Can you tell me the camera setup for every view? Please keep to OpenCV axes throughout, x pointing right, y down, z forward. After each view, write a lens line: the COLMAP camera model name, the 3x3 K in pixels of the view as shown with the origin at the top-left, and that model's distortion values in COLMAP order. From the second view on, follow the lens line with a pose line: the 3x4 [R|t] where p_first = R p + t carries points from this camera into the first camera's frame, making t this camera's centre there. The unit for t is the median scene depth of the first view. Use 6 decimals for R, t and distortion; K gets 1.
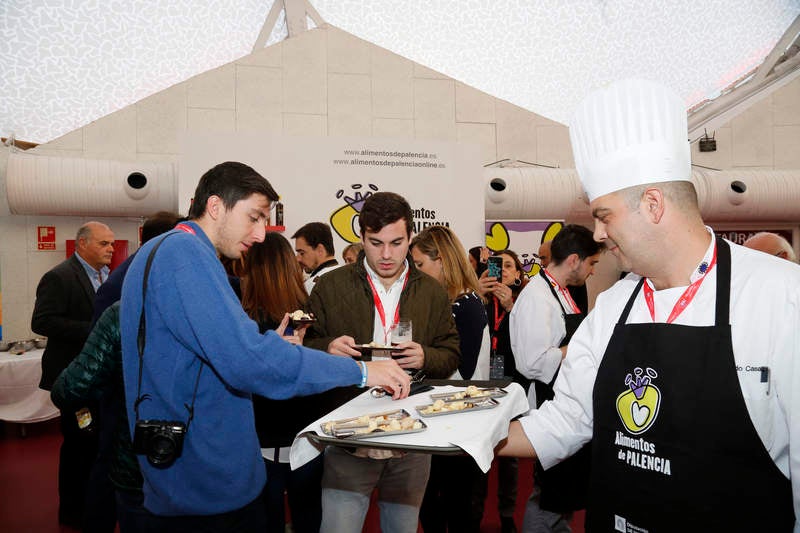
lens RADIAL K [[532.6, 0, 395.5], [0, 532.6, 268.4], [0, 0, 1]] dist [-0.122480, 0.063346]
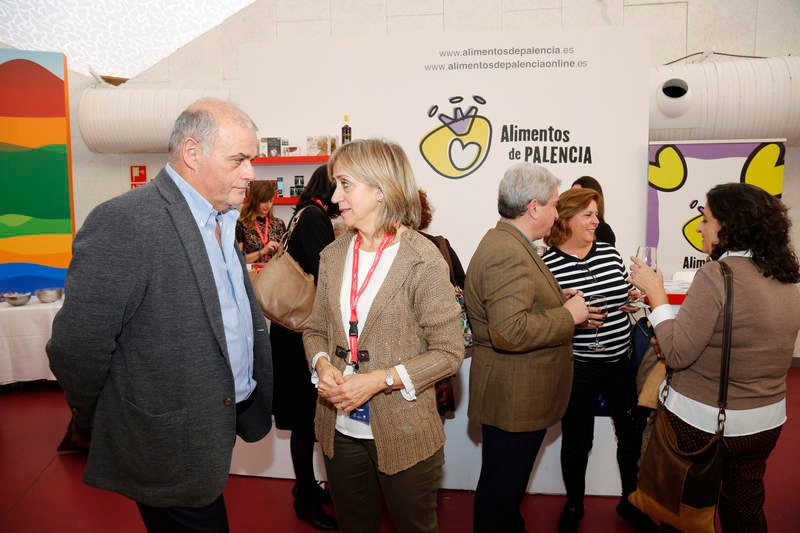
lens RADIAL K [[532.6, 0, 399.4], [0, 532.6, 269.8], [0, 0, 1]] dist [-0.122480, 0.063346]
pose [[0.921986, 0.051516, -0.383782, 0.141548], [-0.010329, 0.994030, 0.108618, 0.001377], [0.387086, -0.096180, 0.917014, 0.271940]]
